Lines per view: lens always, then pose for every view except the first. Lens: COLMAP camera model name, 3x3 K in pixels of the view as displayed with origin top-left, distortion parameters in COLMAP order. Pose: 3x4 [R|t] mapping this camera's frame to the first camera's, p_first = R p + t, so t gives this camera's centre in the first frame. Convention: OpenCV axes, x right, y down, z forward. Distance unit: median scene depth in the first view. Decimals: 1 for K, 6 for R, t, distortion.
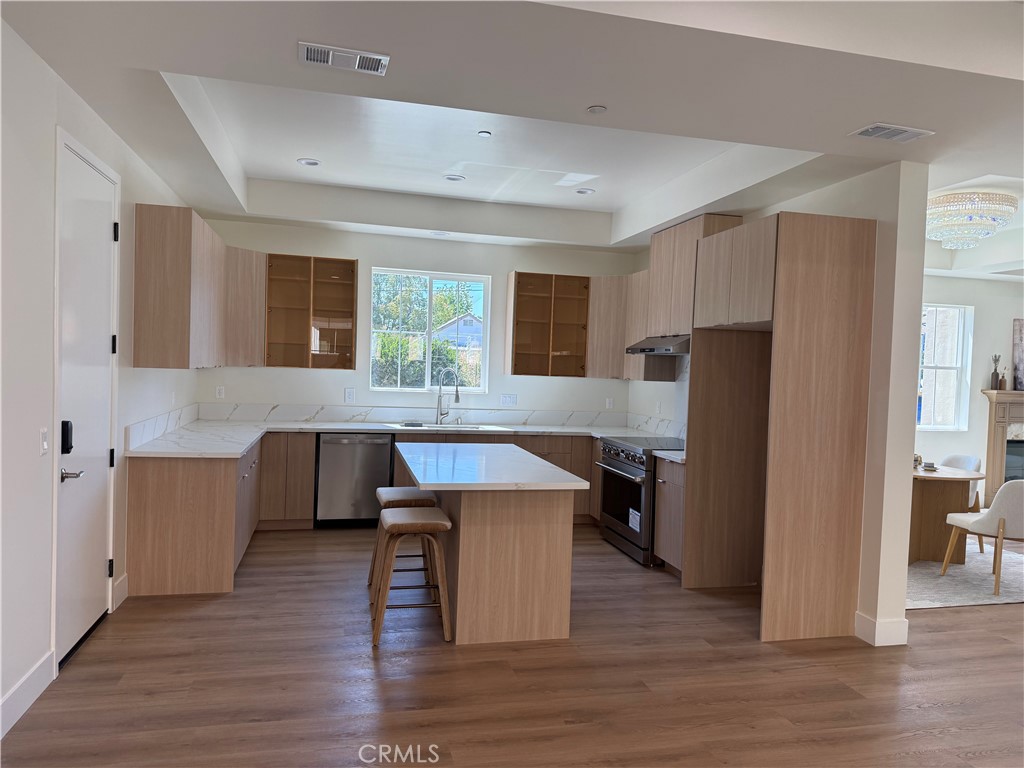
lens RADIAL K [[724.2, 0, 512.6], [0, 724.2, 388.2], [0, 0, 1]] dist [0.069730, -0.074866]
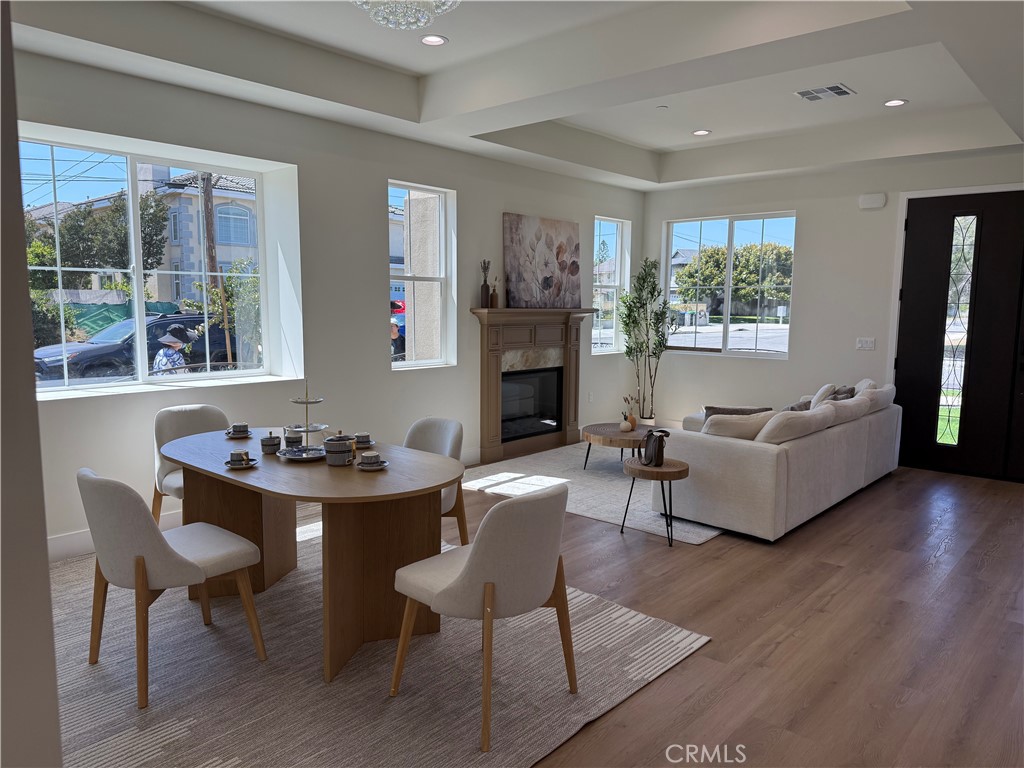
lens RADIAL K [[724.2, 0, 513.4], [0, 724.2, 382.2], [0, 0, 1]] dist [0.069730, -0.074866]
pose [[0.823736, -0.089541, 0.559859, 0.262571], [0.037487, 0.993891, 0.103803, 0.001751], [-0.565733, -0.064519, 0.822060, 0.378118]]
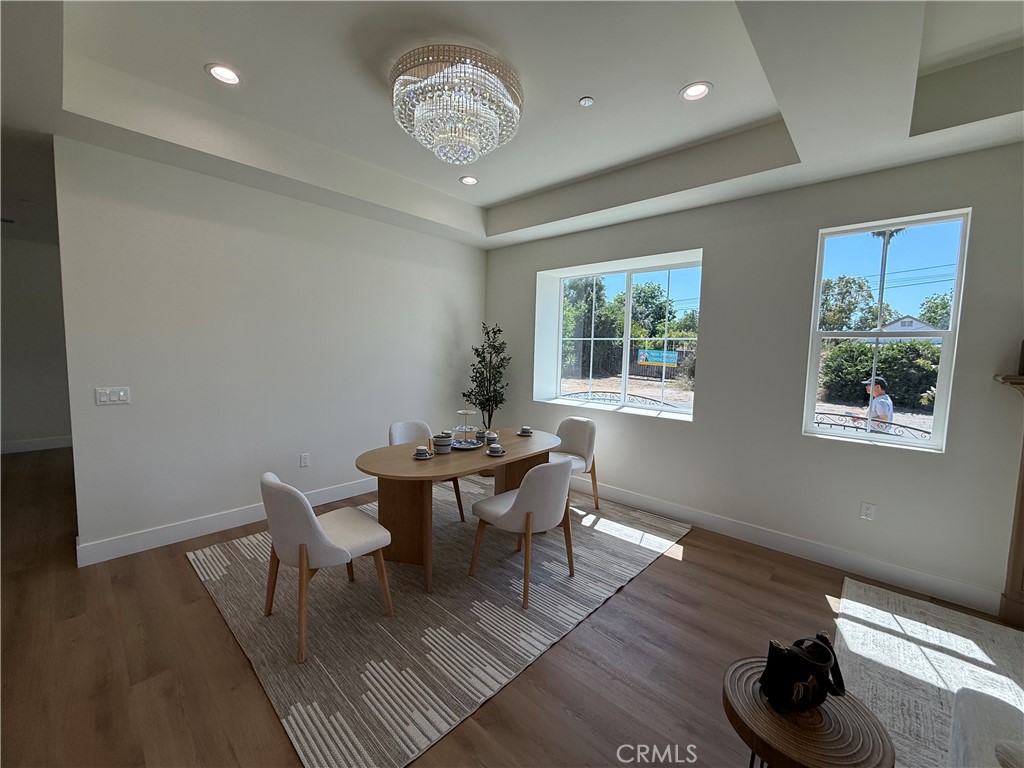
lens RADIAL K [[411.3, 0, 514.9], [0, 411.3, 385.0], [0, 0, 1]] dist [-0.003254, 0.001815]
pose [[0.552542, 0.051959, -0.831864, 0.699833], [-0.033769, 0.998631, 0.039945, 0.007476], [0.832801, 0.006019, 0.553540, 0.592960]]
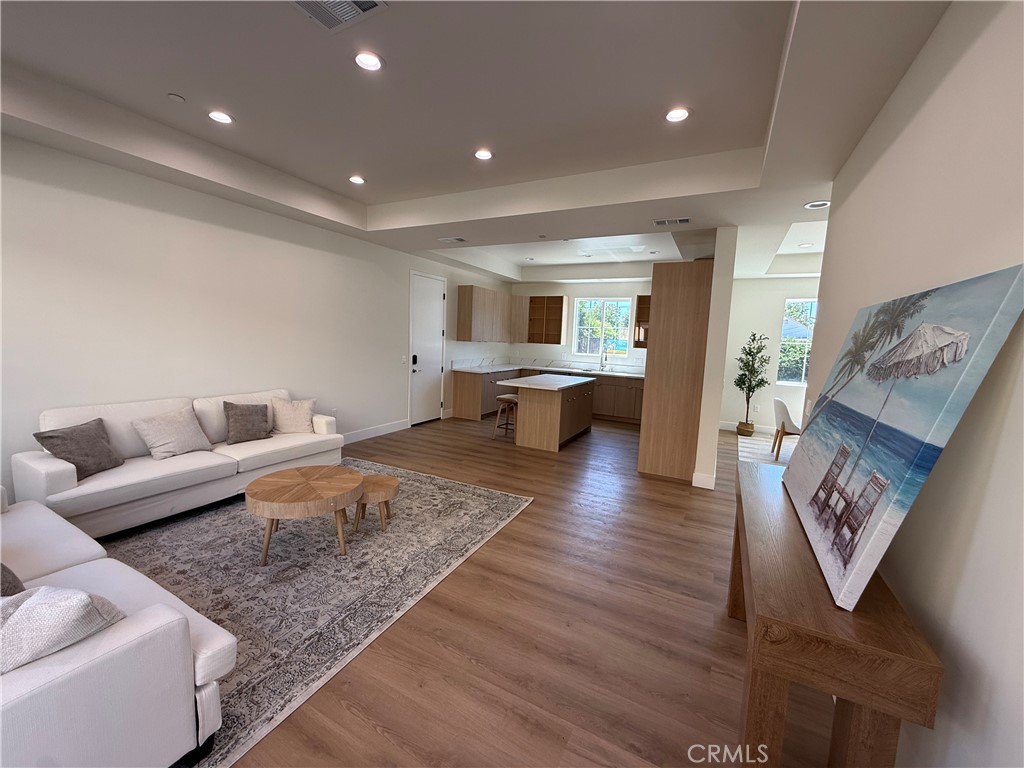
lens RADIAL K [[411.3, 0, 507.7], [0, 411.3, 382.0], [0, 0, 1]] dist [-0.003254, 0.001815]
pose [[0.749923, 0.067676, -0.658055, 0.397872], [-0.037671, 0.997508, 0.059656, 0.016064], [0.660452, -0.019948, 0.750603, -0.063386]]
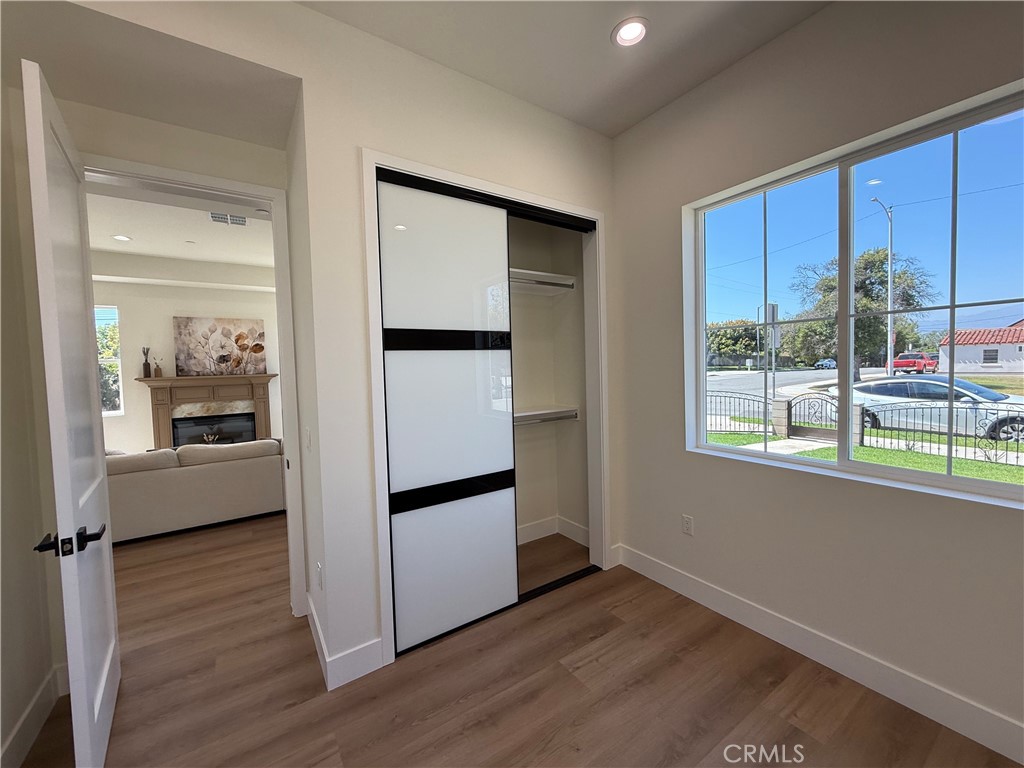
lens RADIAL K [[411.3, 0, 509.7], [0, 411.3, 381.5], [0, 0, 1]] dist [-0.003254, 0.001815]
pose [[0.935680, -0.077463, 0.344241, 0.981231], [0.074776, 0.996977, 0.021097, 0.038047], [-0.344834, 0.006001, 0.938644, 0.190488]]
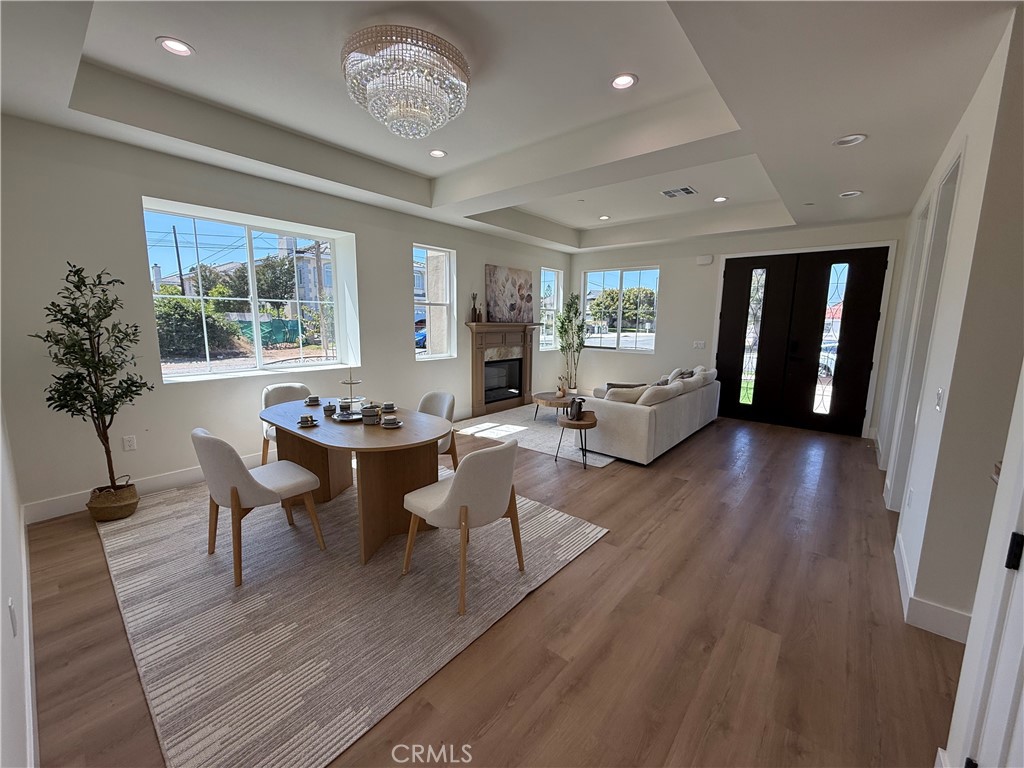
lens RADIAL K [[411.3, 0, 510.6], [0, 411.3, 381.6], [0, 0, 1]] dist [-0.003254, 0.001815]
pose [[0.805945, -0.113395, 0.581029, 0.297733], [0.035879, 0.989035, 0.143254, 0.003639], [-0.590902, -0.094608, 0.801177, 0.410716]]
